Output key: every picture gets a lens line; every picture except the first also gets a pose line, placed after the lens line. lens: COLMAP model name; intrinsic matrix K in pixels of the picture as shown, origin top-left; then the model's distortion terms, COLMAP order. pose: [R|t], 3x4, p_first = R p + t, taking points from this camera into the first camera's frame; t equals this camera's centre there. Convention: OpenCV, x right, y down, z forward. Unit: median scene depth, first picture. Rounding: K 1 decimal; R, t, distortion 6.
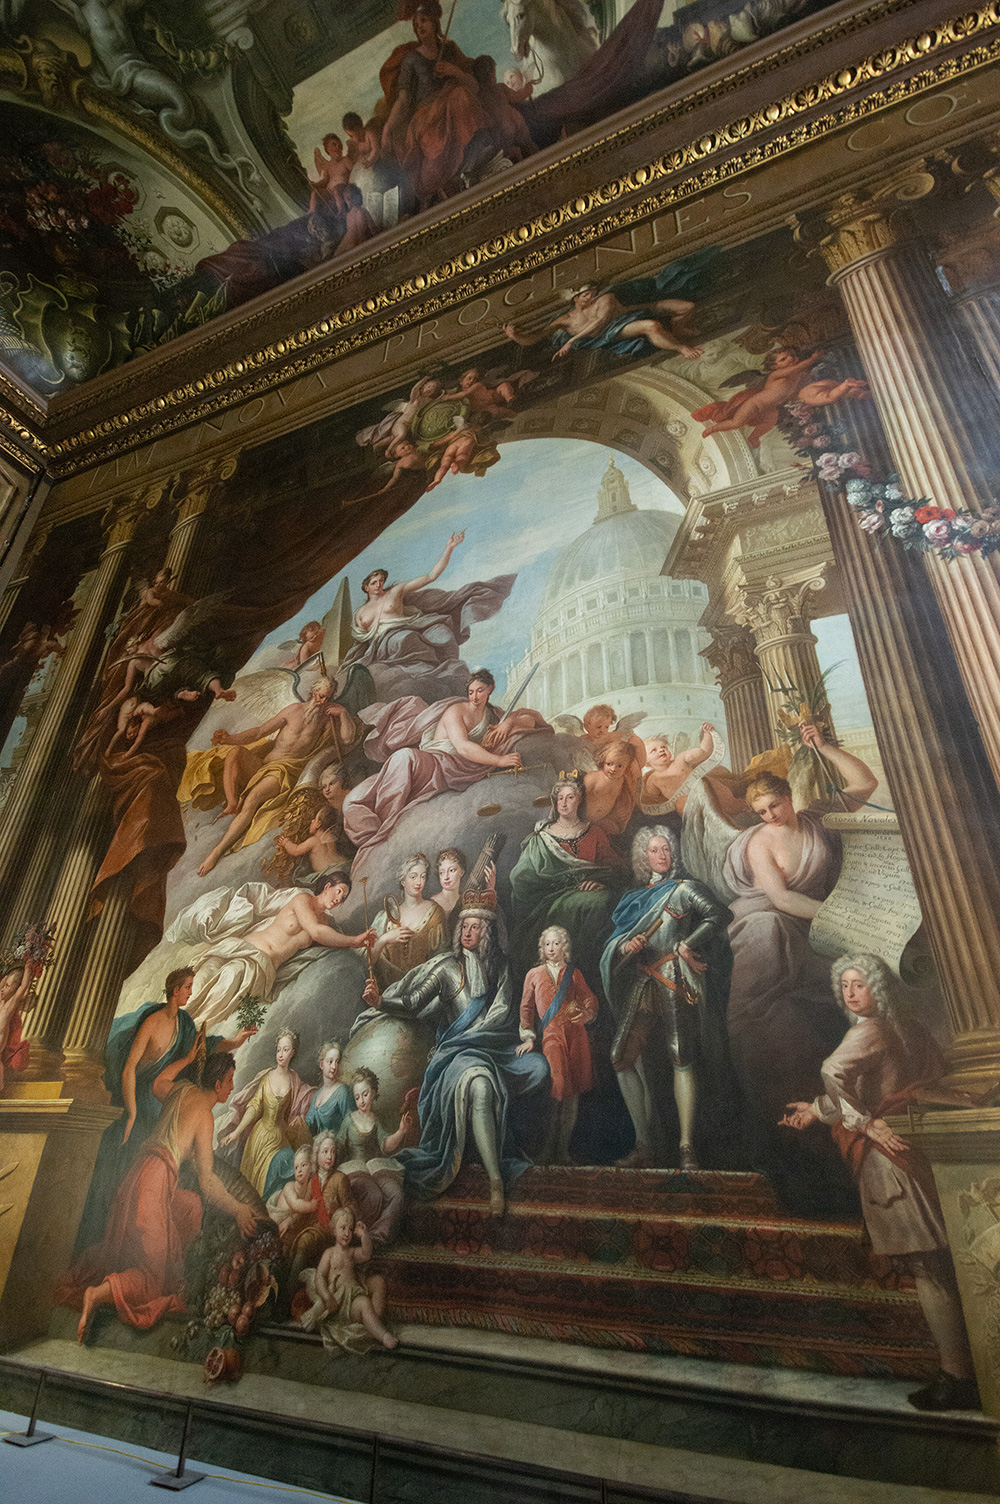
lens RADIAL K [[722.4, 0, 495.7], [0, 722.4, 747.7], [0, 0, 1]] dist [0.013267, -0.005408]
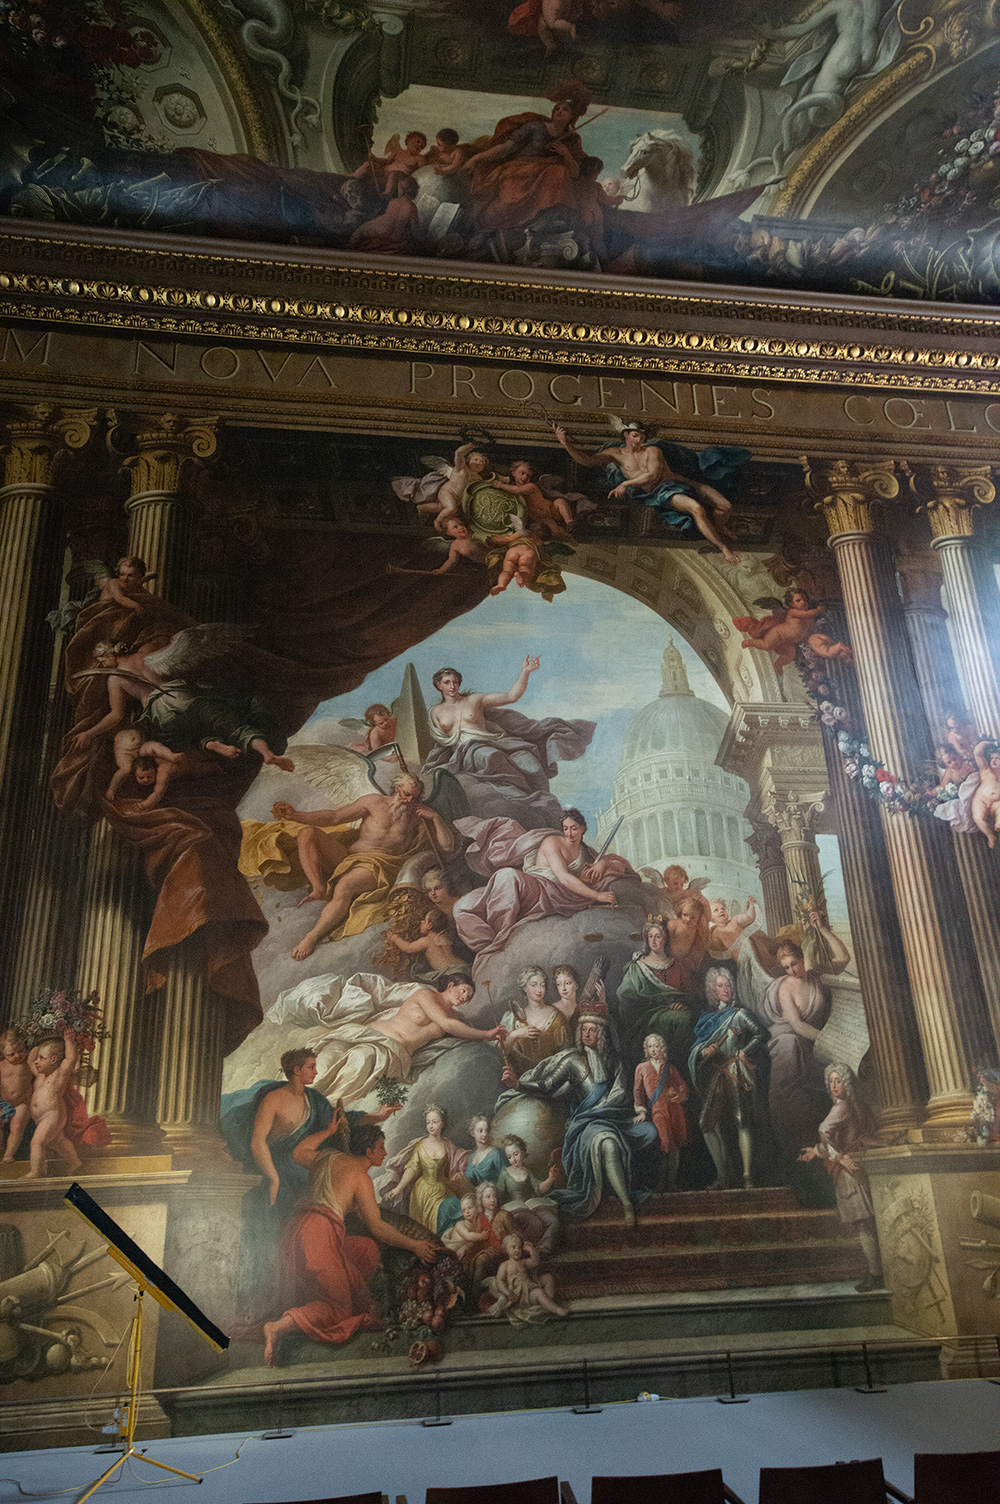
lens RADIAL K [[1070.2, 0, 492.6], [0, 1070.2, 746.5], [0, 0, 1]] dist [0.002789, 0.032827]
pose [[0.844119, 0.147588, 0.515442, -1.100427], [-0.202919, 0.977796, 0.052338, -0.284628], [-0.496273, -0.148773, 0.855325, -0.449929]]
